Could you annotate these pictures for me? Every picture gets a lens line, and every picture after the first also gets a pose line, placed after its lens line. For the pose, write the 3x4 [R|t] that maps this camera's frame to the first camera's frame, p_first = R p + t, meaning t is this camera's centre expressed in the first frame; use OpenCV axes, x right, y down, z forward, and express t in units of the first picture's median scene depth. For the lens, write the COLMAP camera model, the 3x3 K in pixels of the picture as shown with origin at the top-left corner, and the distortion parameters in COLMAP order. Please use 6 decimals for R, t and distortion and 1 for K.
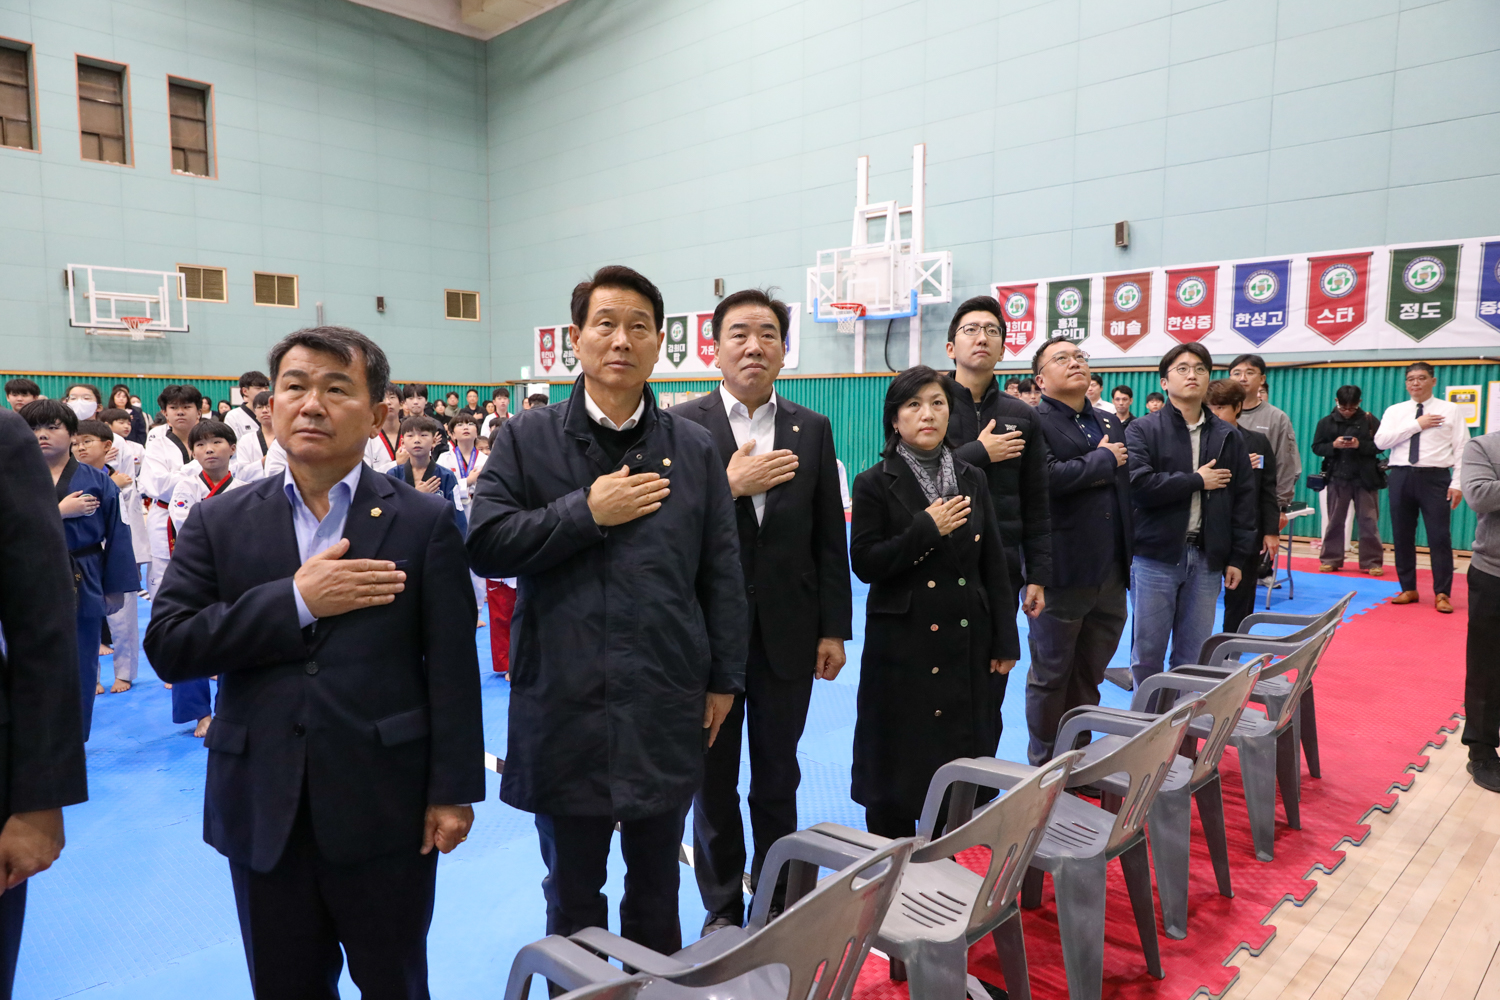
lens RADIAL K [[993.7, 0, 750.0], [0, 993.7, 500.0], [0, 0, 1]] dist [0.003737, -0.000396]
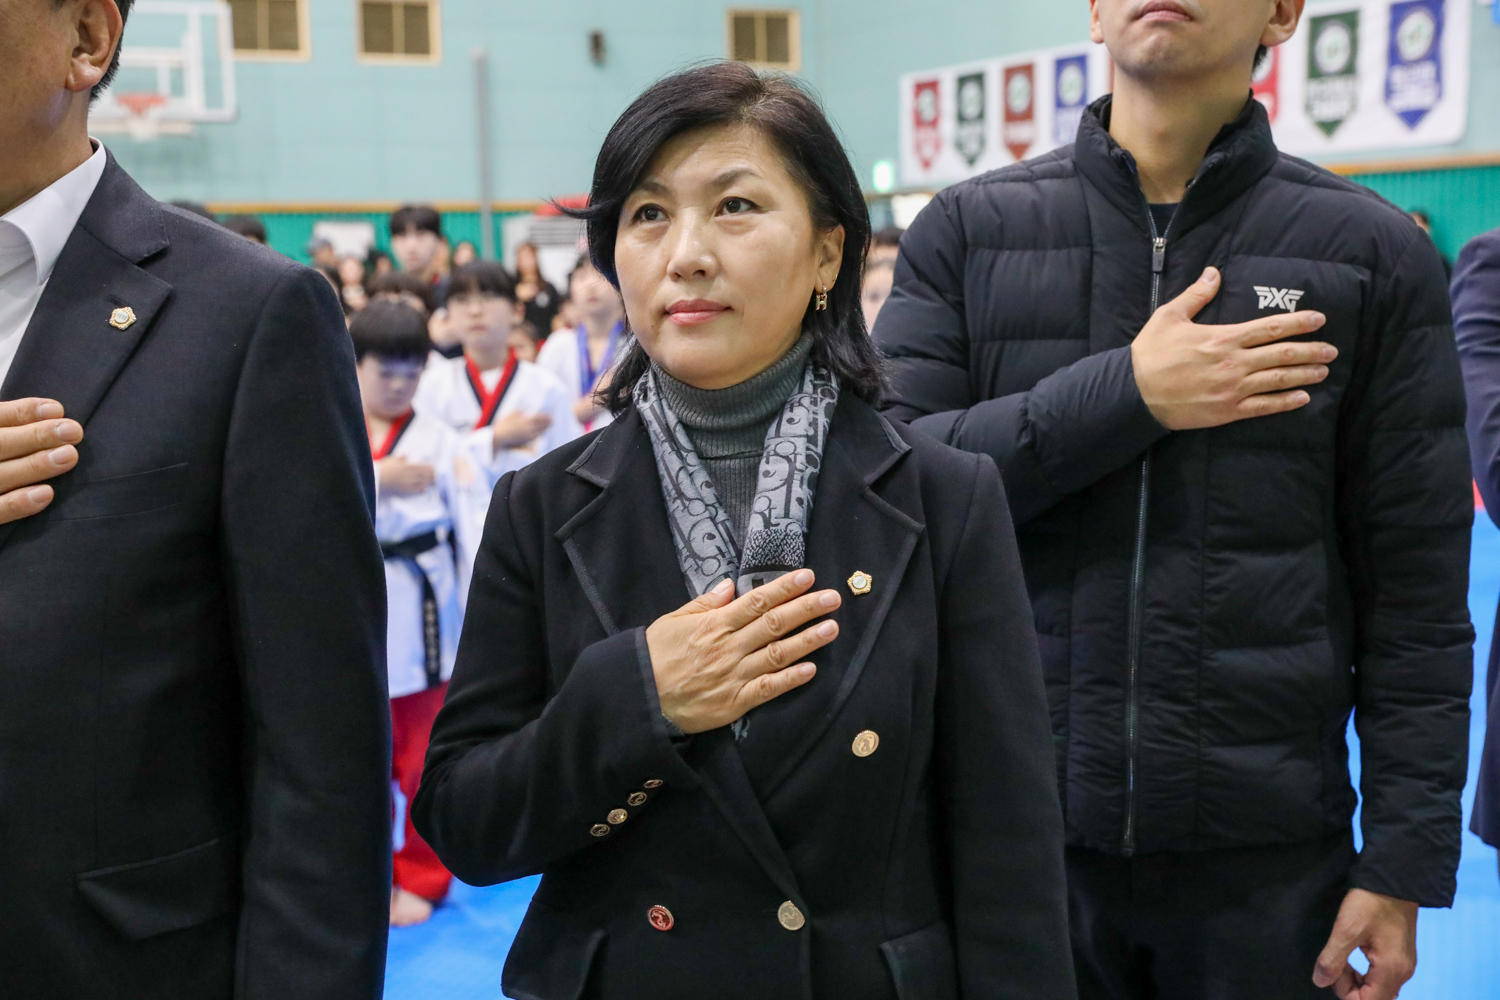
lens RADIAL K [[2052.6, 0, 750.0], [0, 2052.6, 500.0], [0, 0, 1]] dist [0.050975, -0.124453]
pose [[0.940610, 0.016698, -0.339077, 0.497147], [-0.006542, 0.999496, 0.031075, -0.051084], [0.339425, -0.027011, 0.940245, 0.668737]]
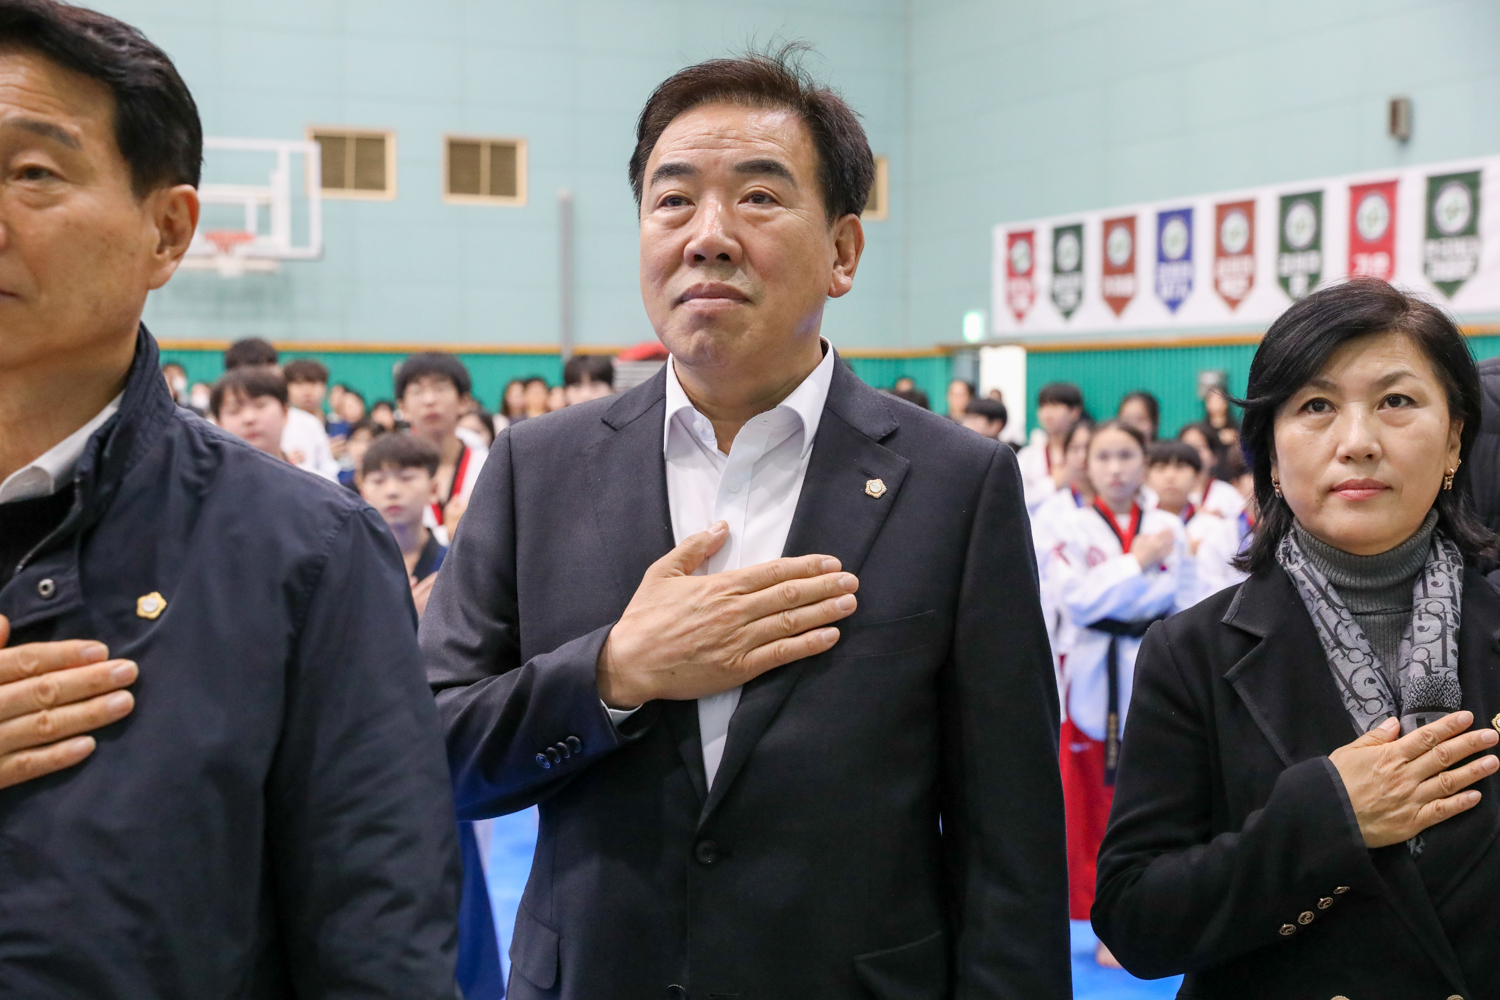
lens RADIAL K [[2149.0, 0, 748.2], [0, 2149.0, 534.6], [0, 0, 1]] dist [0.020318, 0.009127]
pose [[0.935058, 0.017193, -0.354079, 0.315919], [-0.027815, 0.999302, -0.024932, -0.046852], [0.353403, 0.033161, 0.934883, 0.424040]]
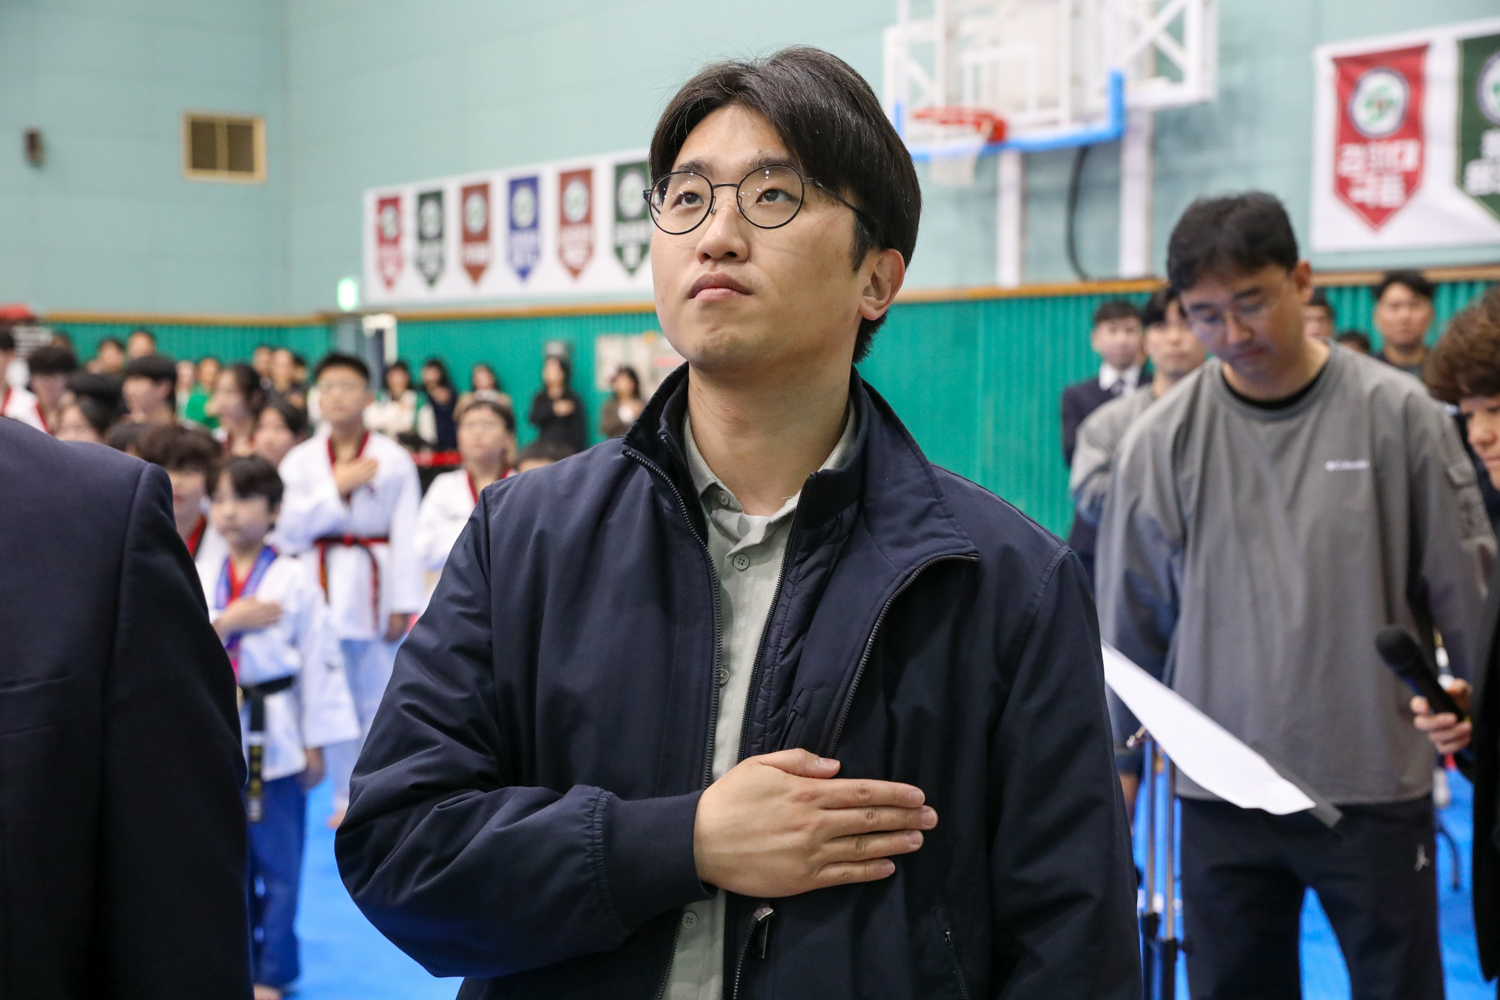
lens RADIAL K [[2052.6, 0, 750.0], [0, 2052.6, 500.0], [0, 0, 1]] dist [0.050975, -0.124453]
pose [[0.989133, 0.005645, -0.146918, 0.959669], [-0.009642, 0.999602, -0.026503, -0.135411], [0.146710, 0.027632, 0.988794, 1.242038]]
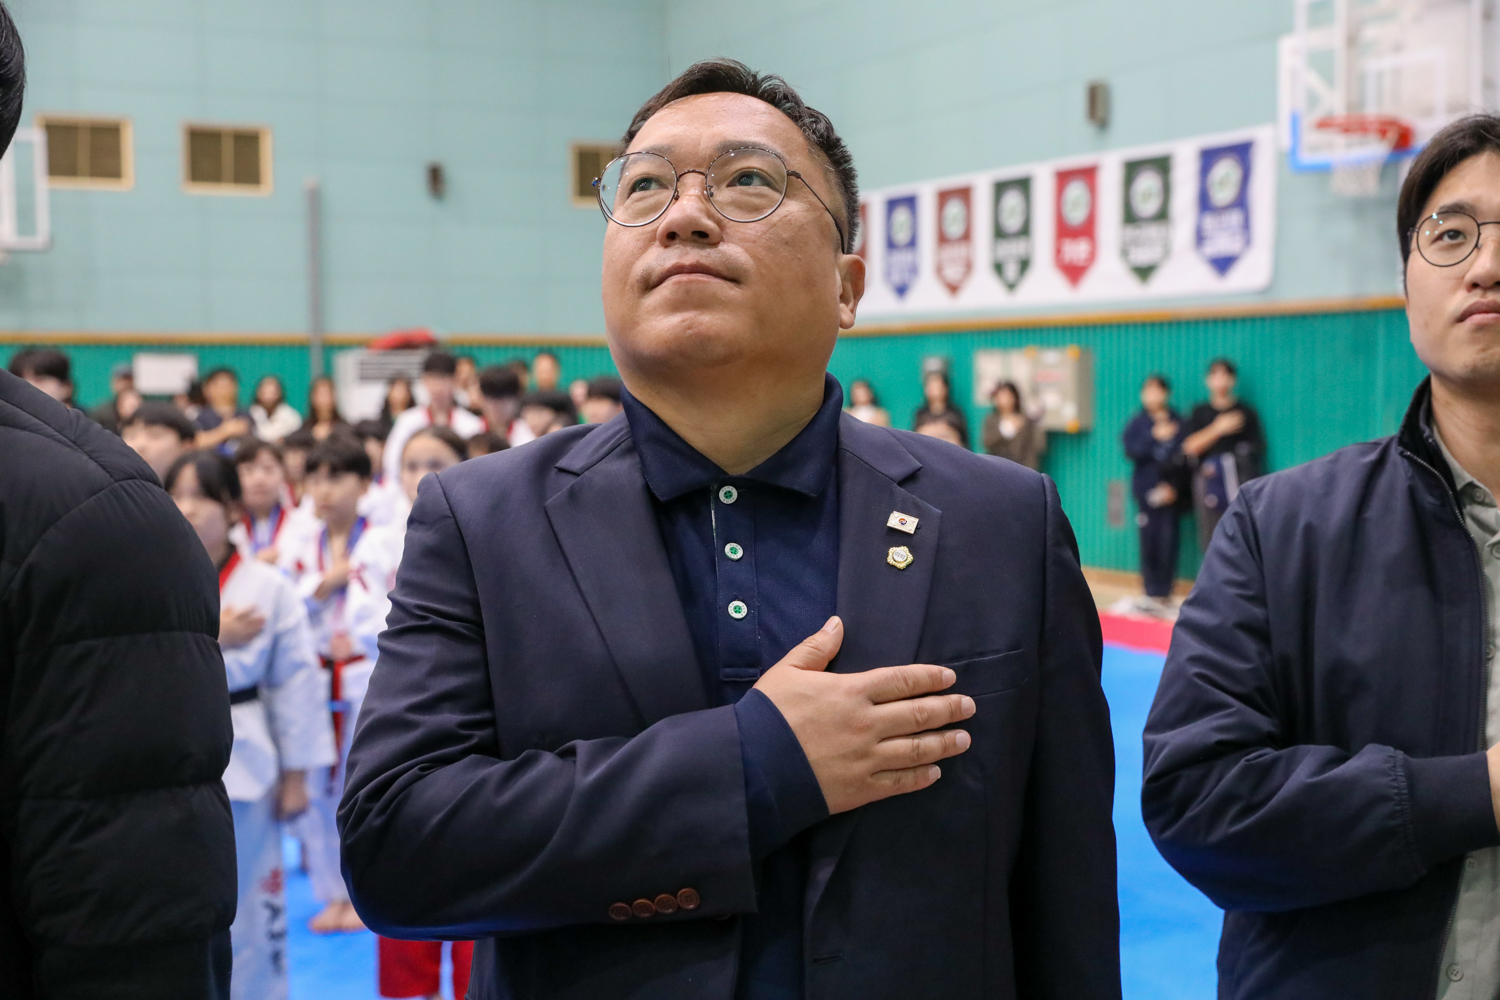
lens RADIAL K [[2048.9, 0, 750.0], [0, 2048.9, 500.0], [0, 0, 1]] dist [0.035748, 0.016301]
pose [[0.951743, 0.004489, -0.306864, 0.825649], [-0.014974, 0.999381, -0.031823, -0.123395], [0.306532, 0.034883, 0.951221, 1.098980]]
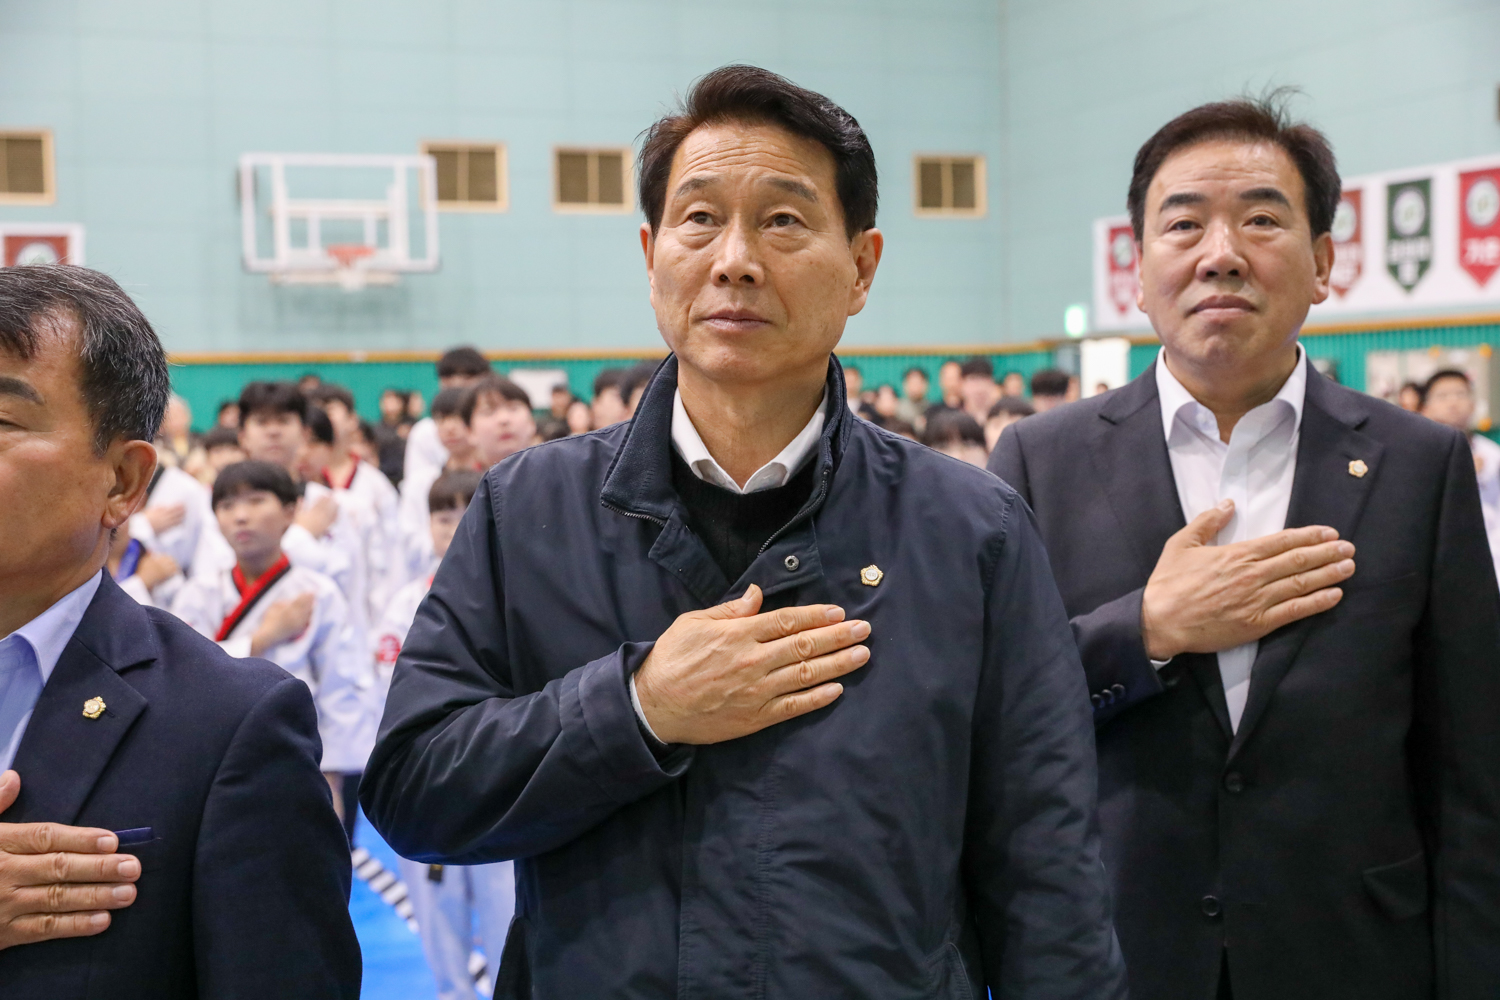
lens RADIAL K [[2142.0, 0, 751.5], [0, 2142.0, 520.3], [0, 0, 1]] dist [0.002146, 0.127721]
pose [[0.923672, -0.004883, -0.383154, 0.178775], [-0.007351, 0.999509, -0.030459, -0.032534], [0.383115, 0.030951, 0.923182, 0.226022]]
